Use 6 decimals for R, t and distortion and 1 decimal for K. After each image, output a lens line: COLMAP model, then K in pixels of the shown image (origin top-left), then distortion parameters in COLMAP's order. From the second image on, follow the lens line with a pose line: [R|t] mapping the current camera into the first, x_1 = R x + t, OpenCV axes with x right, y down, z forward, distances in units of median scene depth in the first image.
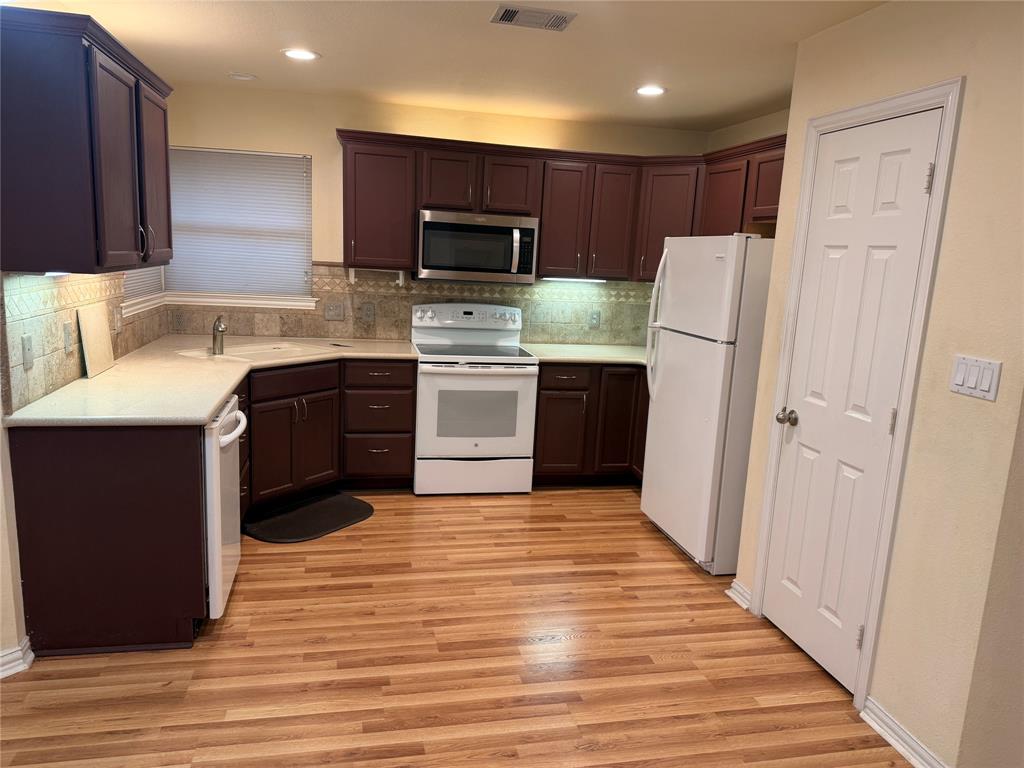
lens RADIAL K [[715.7, 0, 508.5], [0, 715.7, 389.1], [0, 0, 1]] dist [-0.000229, -0.001771]
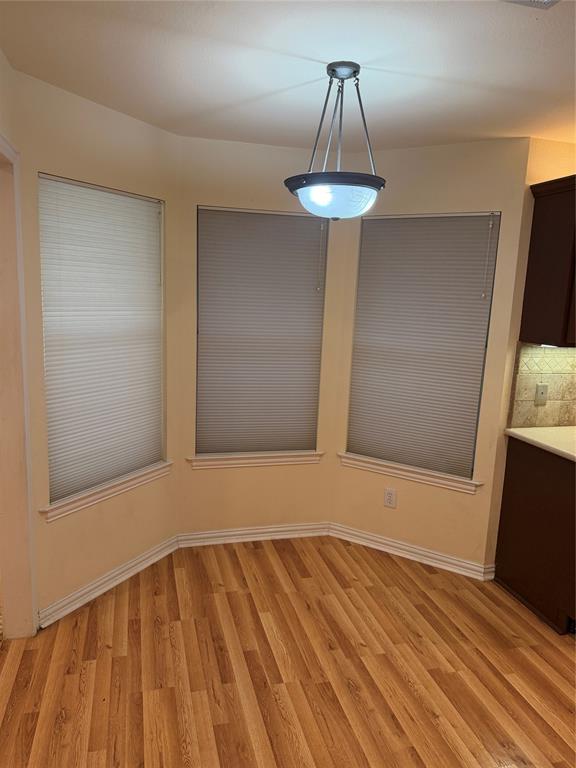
lens RADIAL K [[536.7, 0, 285.9], [0, 536.7, 381.2], [0, 0, 1]] dist [-0.000229, -0.001771]
pose [[0.052578, 0.109472, -0.992598, 0.475011], [-0.221262, 0.970545, 0.095319, -0.070605], [0.973796, 0.214613, 0.075252, 0.371678]]
